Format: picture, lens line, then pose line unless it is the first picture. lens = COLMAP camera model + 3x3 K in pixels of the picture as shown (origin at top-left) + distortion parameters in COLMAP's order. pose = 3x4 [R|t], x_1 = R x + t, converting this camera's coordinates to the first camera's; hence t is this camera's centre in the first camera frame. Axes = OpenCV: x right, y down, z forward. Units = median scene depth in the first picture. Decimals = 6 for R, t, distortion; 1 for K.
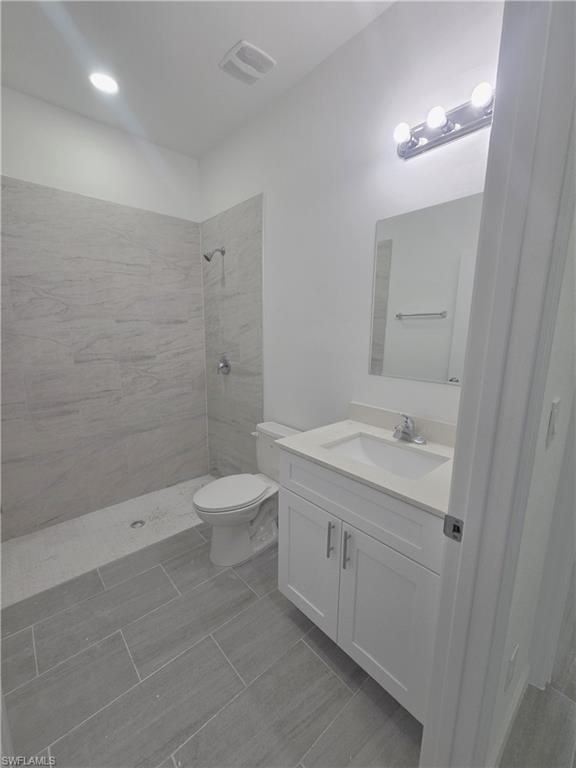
lens RADIAL K [[325.1, 0, 289.5], [0, 325.1, 386.9], [0, 0, 1]] dist [0.001243, 0.000550]
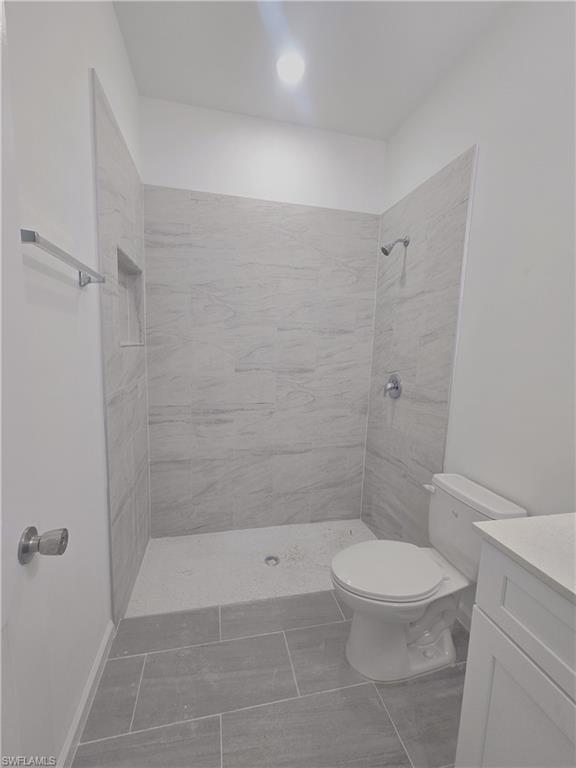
lens RADIAL K [[325.1, 0, 289.6], [0, 325.1, 387.9], [0, 0, 1]] dist [0.001243, 0.000550]
pose [[0.872271, 0.081313, -0.482214, -0.047259], [-0.113851, 0.992750, -0.038541, -0.005566], [0.475584, 0.088519, 0.875205, 0.227016]]
